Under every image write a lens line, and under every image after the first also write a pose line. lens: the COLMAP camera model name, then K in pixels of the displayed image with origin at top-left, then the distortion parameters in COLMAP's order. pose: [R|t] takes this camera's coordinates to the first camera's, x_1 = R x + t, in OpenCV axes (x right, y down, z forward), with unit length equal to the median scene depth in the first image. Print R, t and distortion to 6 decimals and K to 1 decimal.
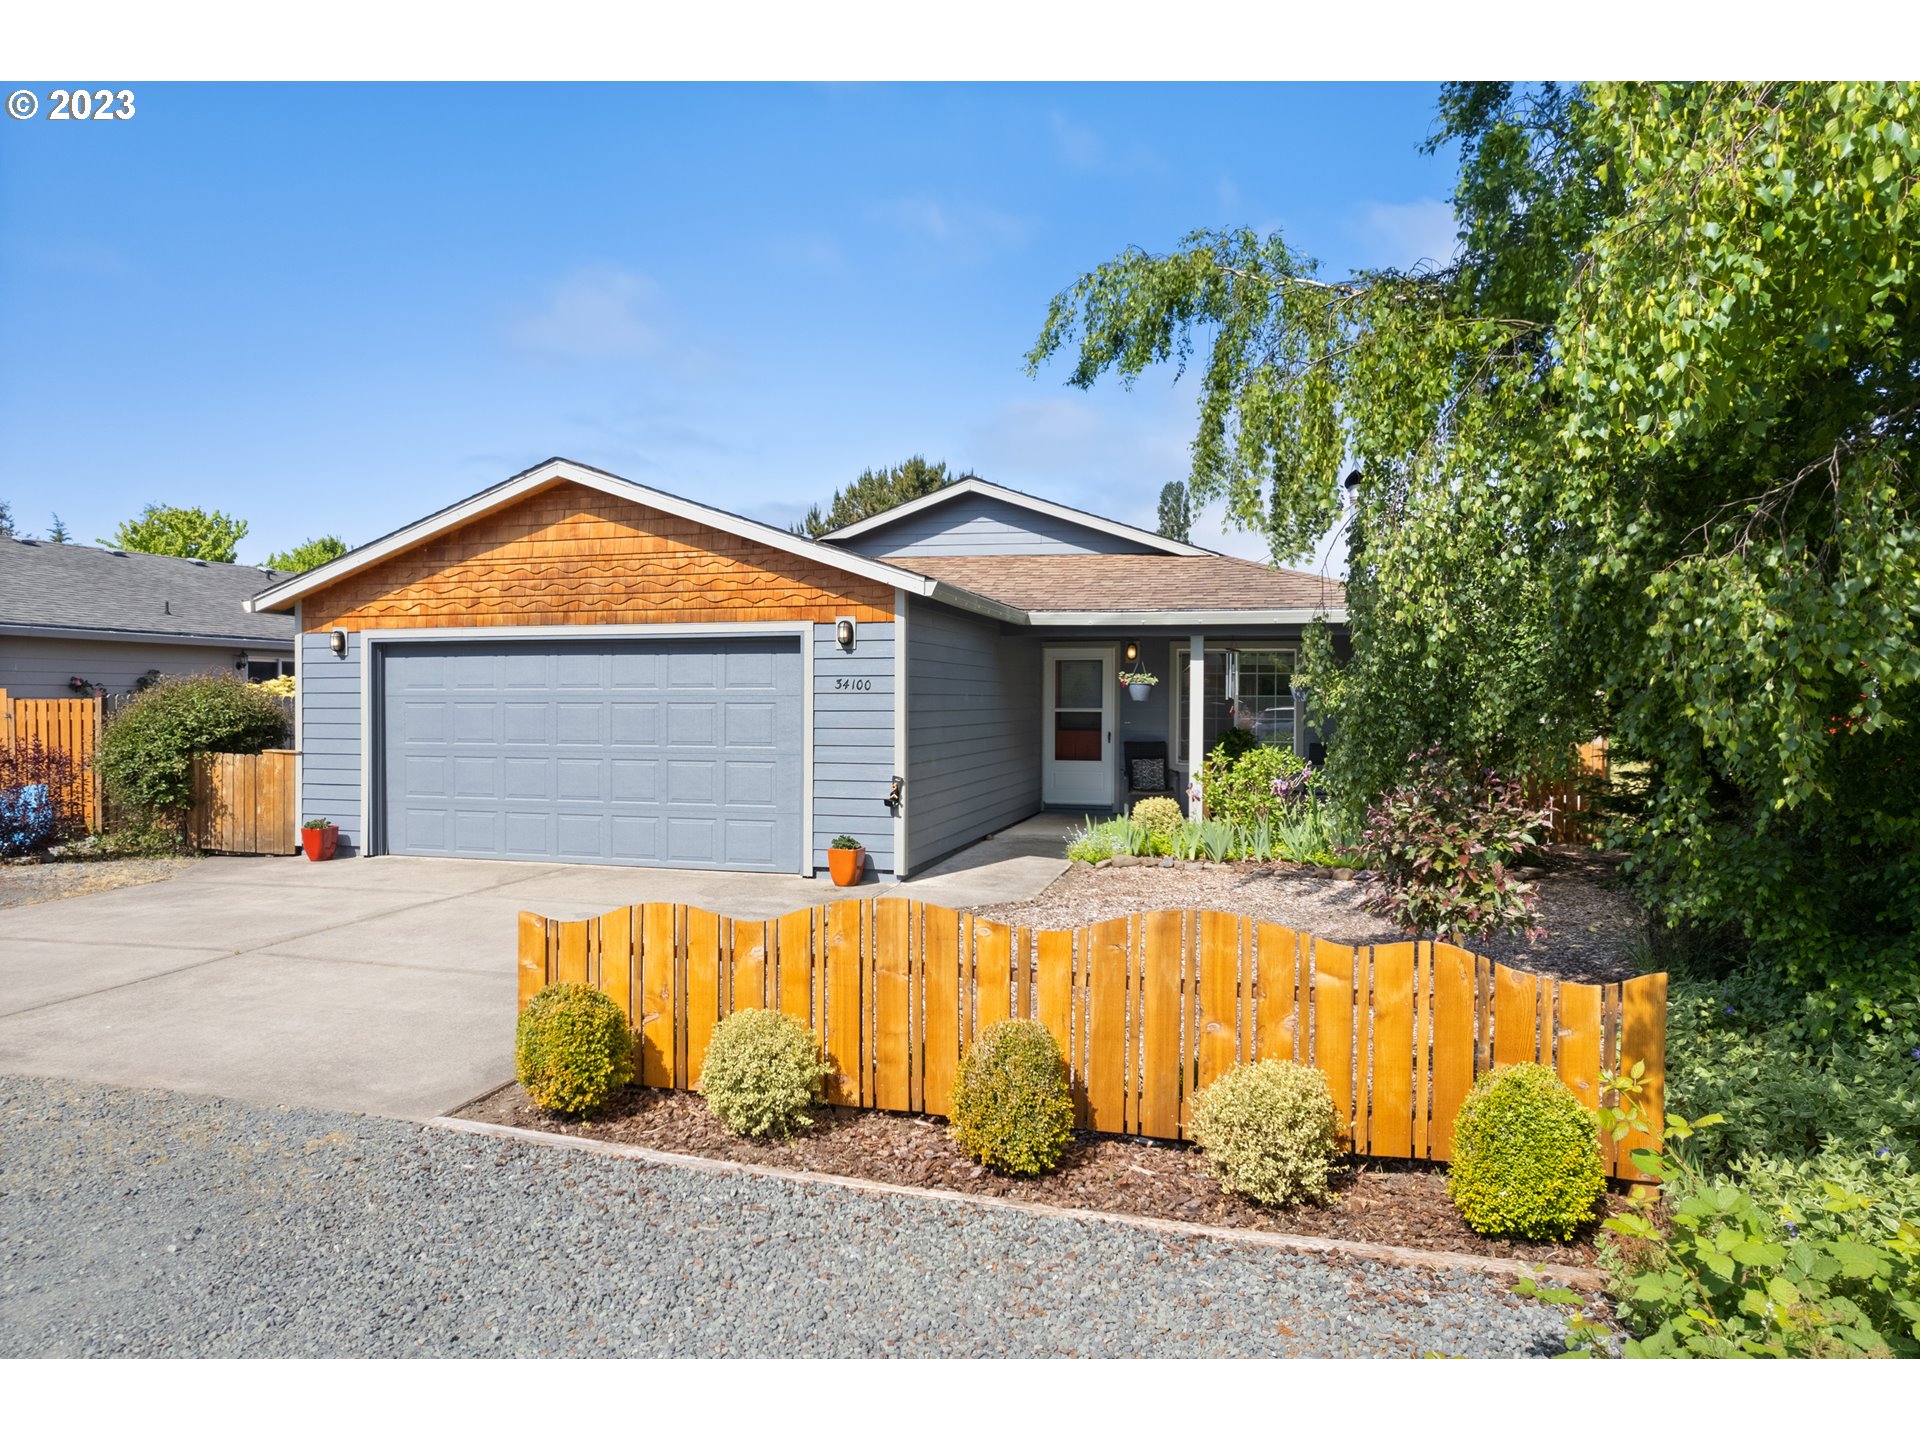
lens RADIAL K [[1243.6, 0, 981.8], [0, 1243.6, 727.3], [0, 0, 1]] dist [-0.035221, 0.011116]
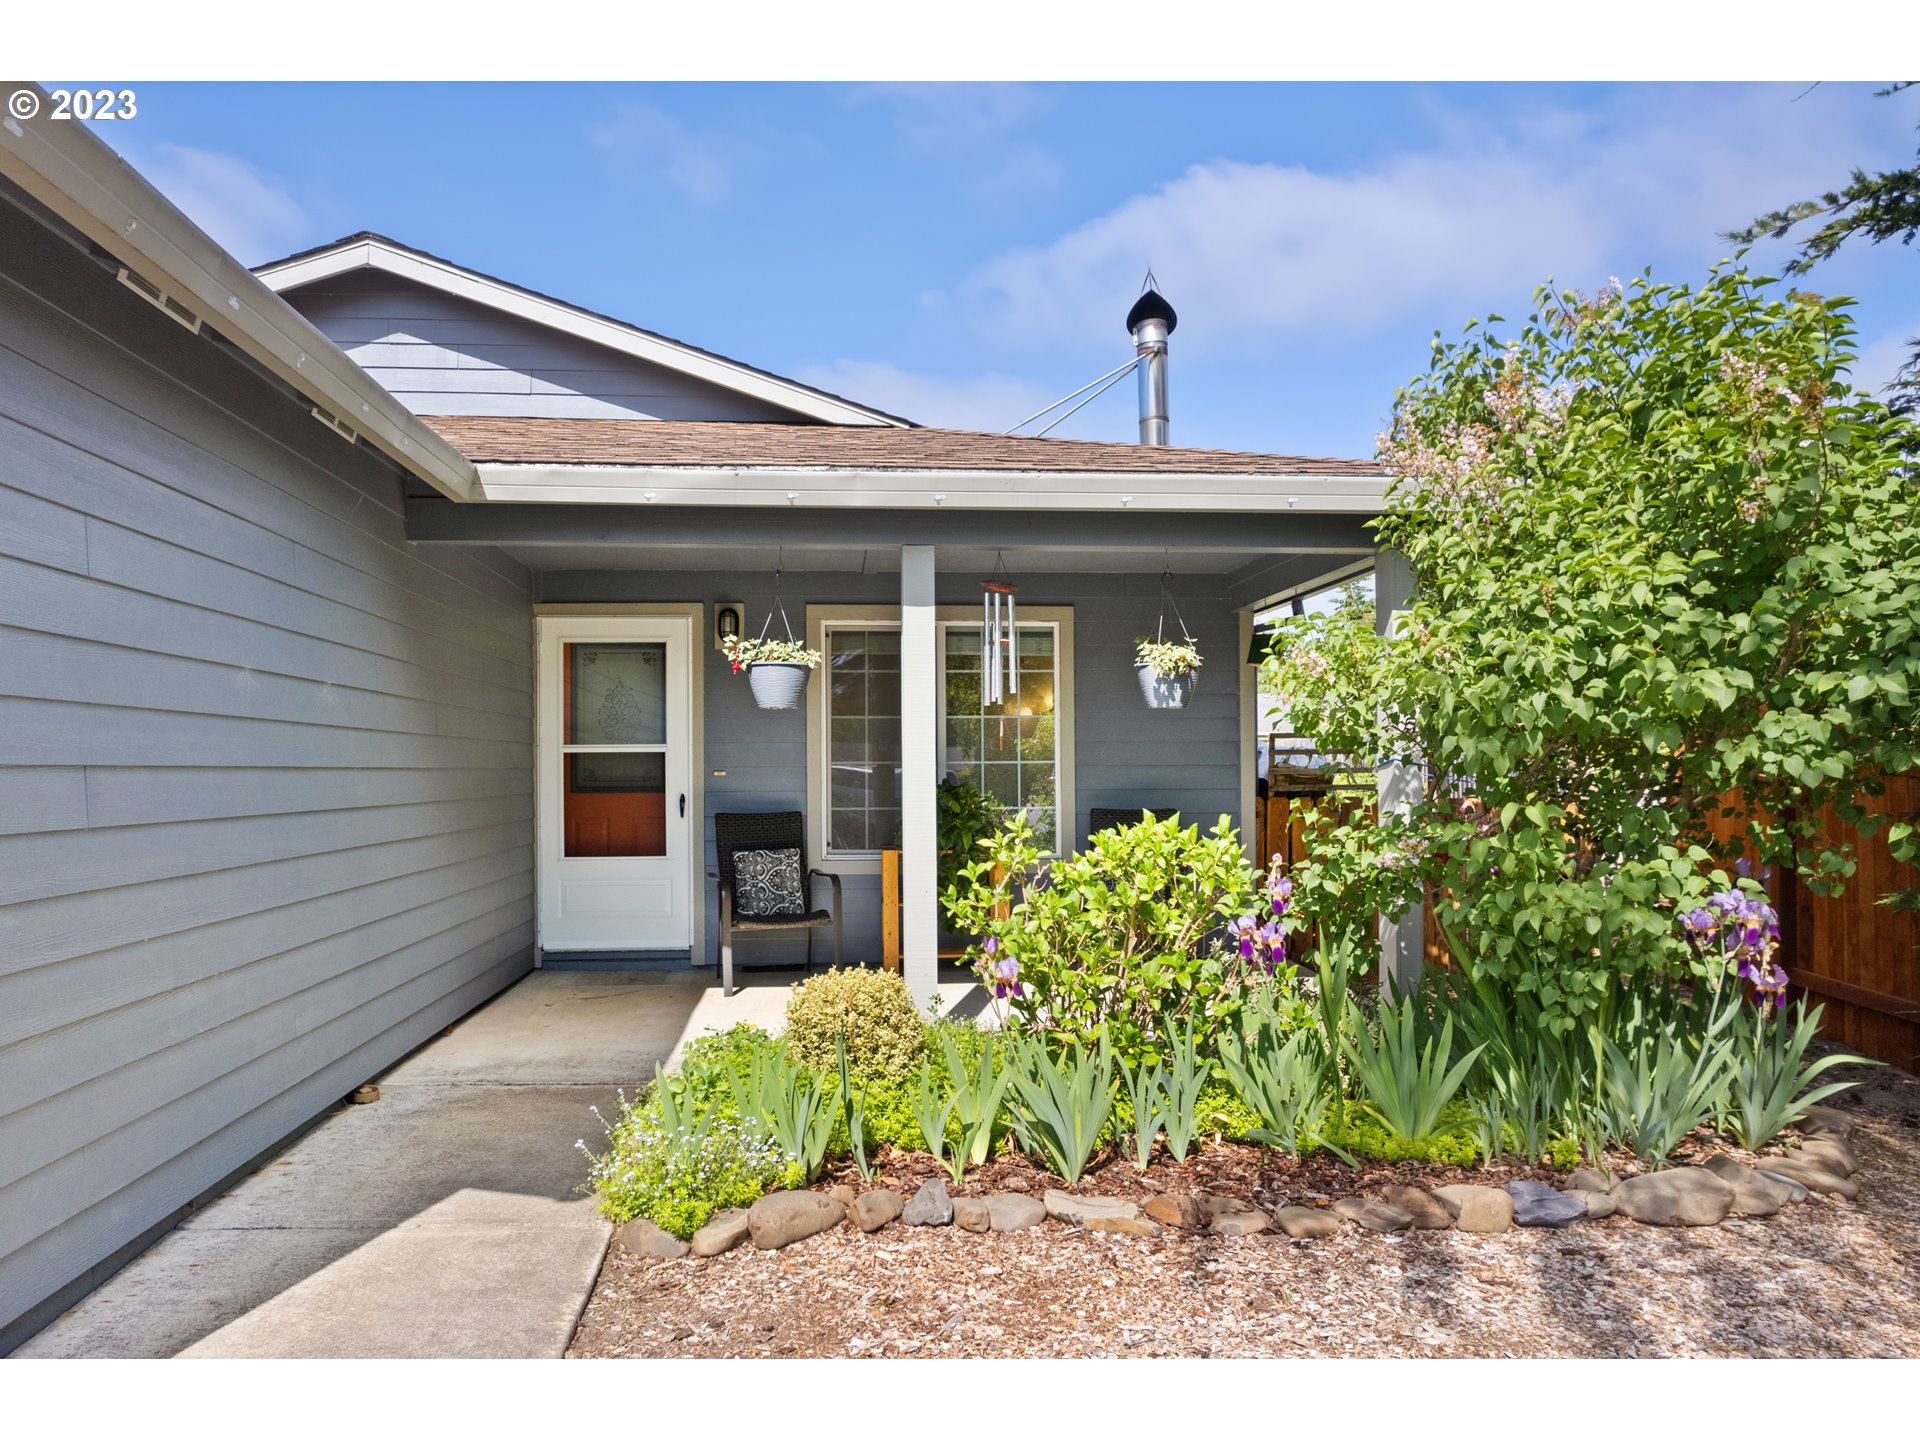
lens RADIAL K [[1243.6, 0, 957.7], [0, 1243.6, 737.5], [0, 0, 1]] dist [-0.035221, 0.011116]
pose [[0.937658, -0.000820, 0.347559, 0.050961], [0.017349, 0.998861, -0.044449, 0.007028], [-0.347126, 0.047708, 0.936604, 0.726130]]
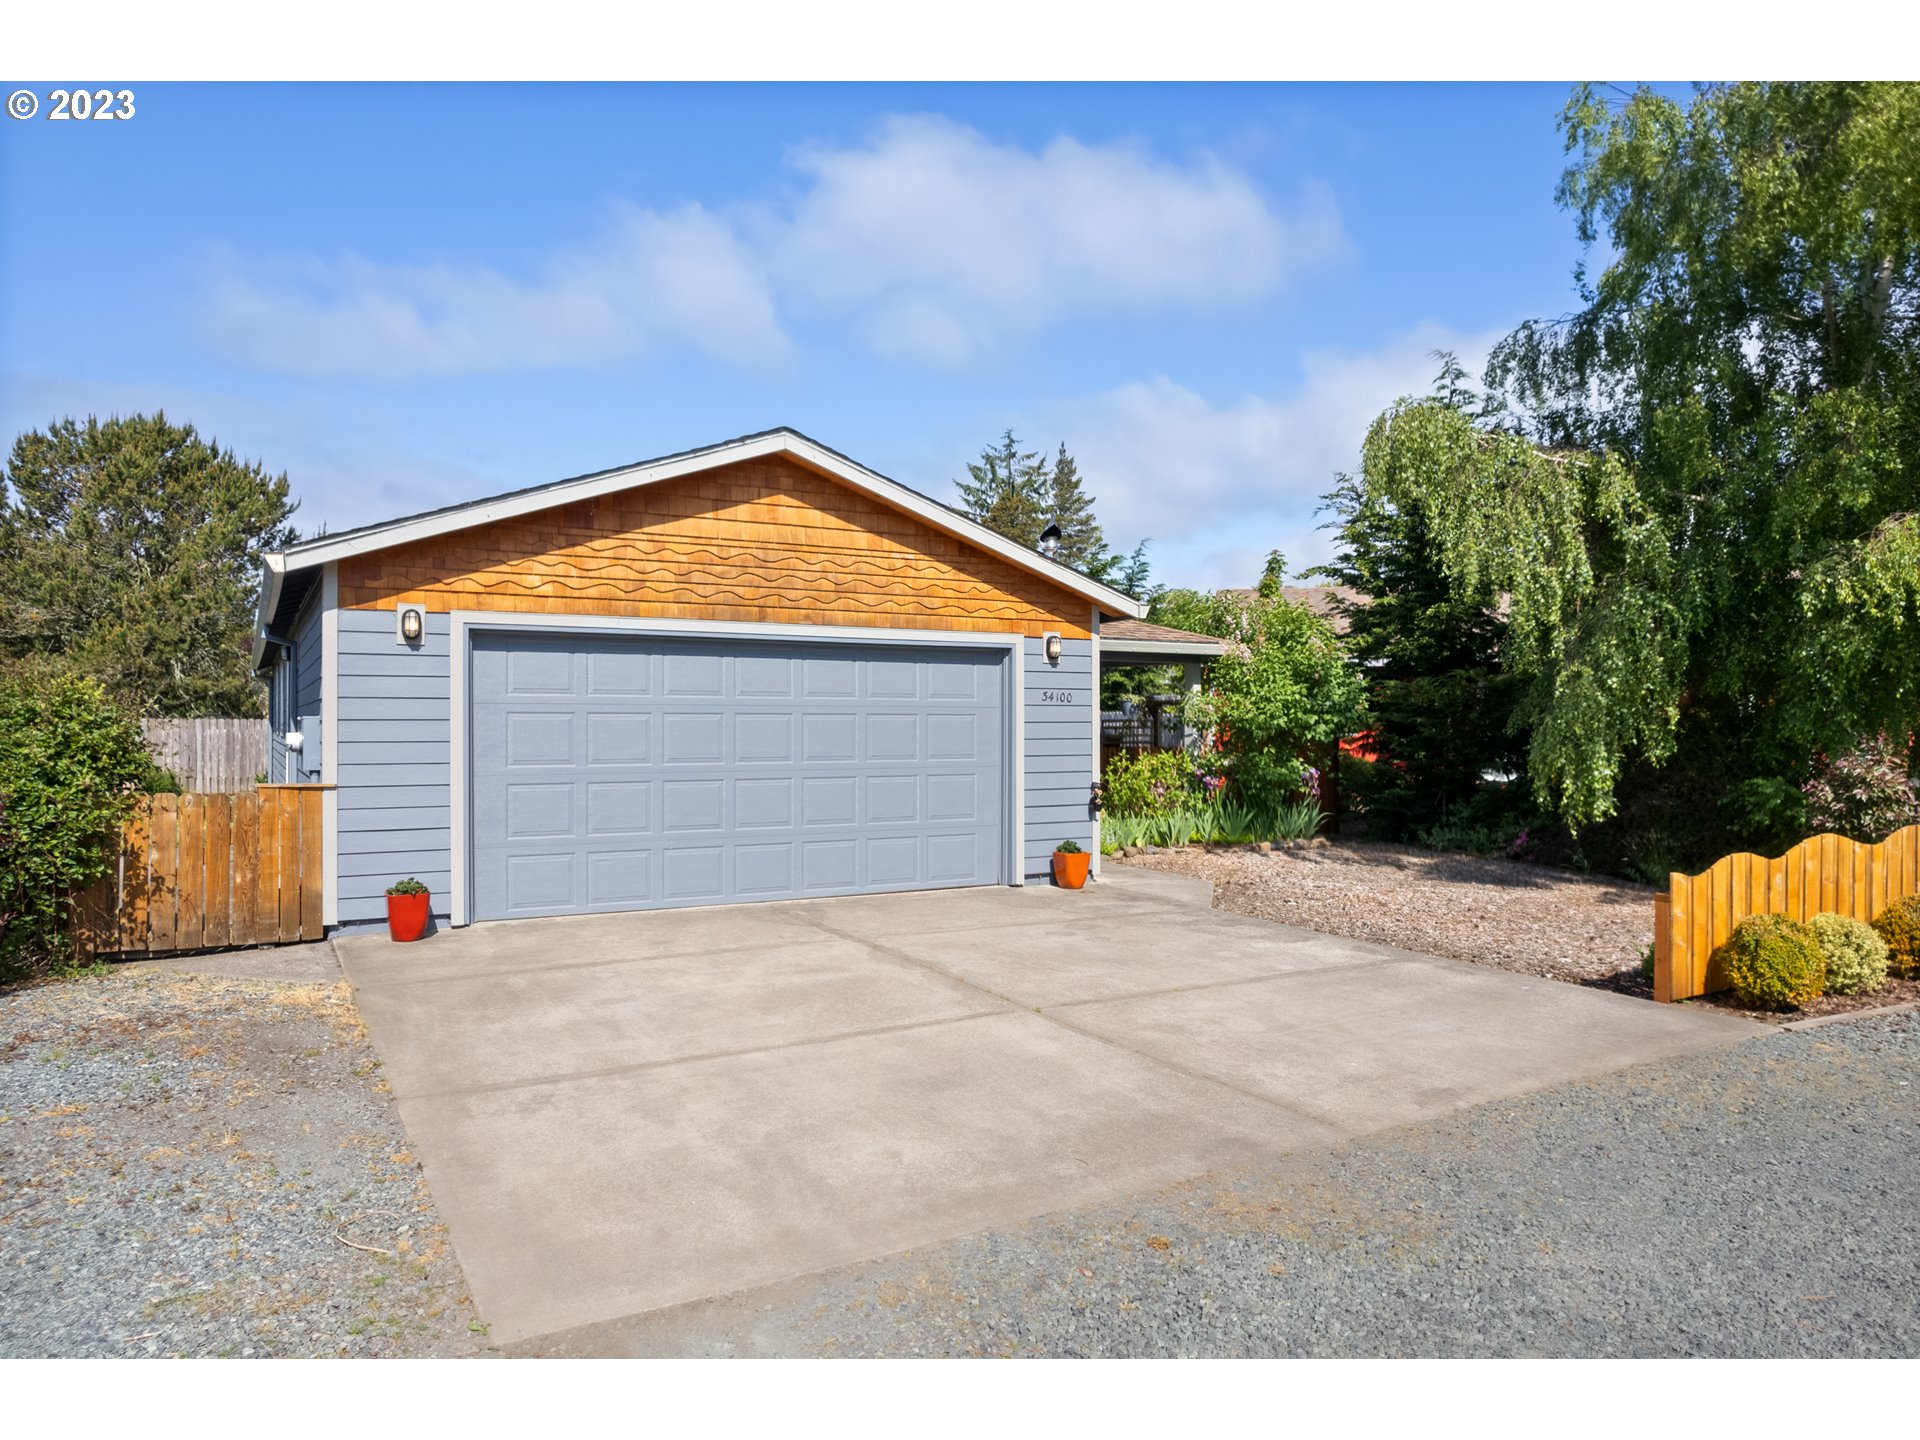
lens RADIAL K [[1243.6, 0, 949.7], [0, 1243.6, 730.9], [0, 0, 1]] dist [-0.035221, 0.011116]
pose [[0.700873, -0.004447, 0.713272, -0.856471], [0.015797, 0.999832, -0.009288, 0.002336], [-0.713111, 0.017777, 0.700825, 0.308392]]
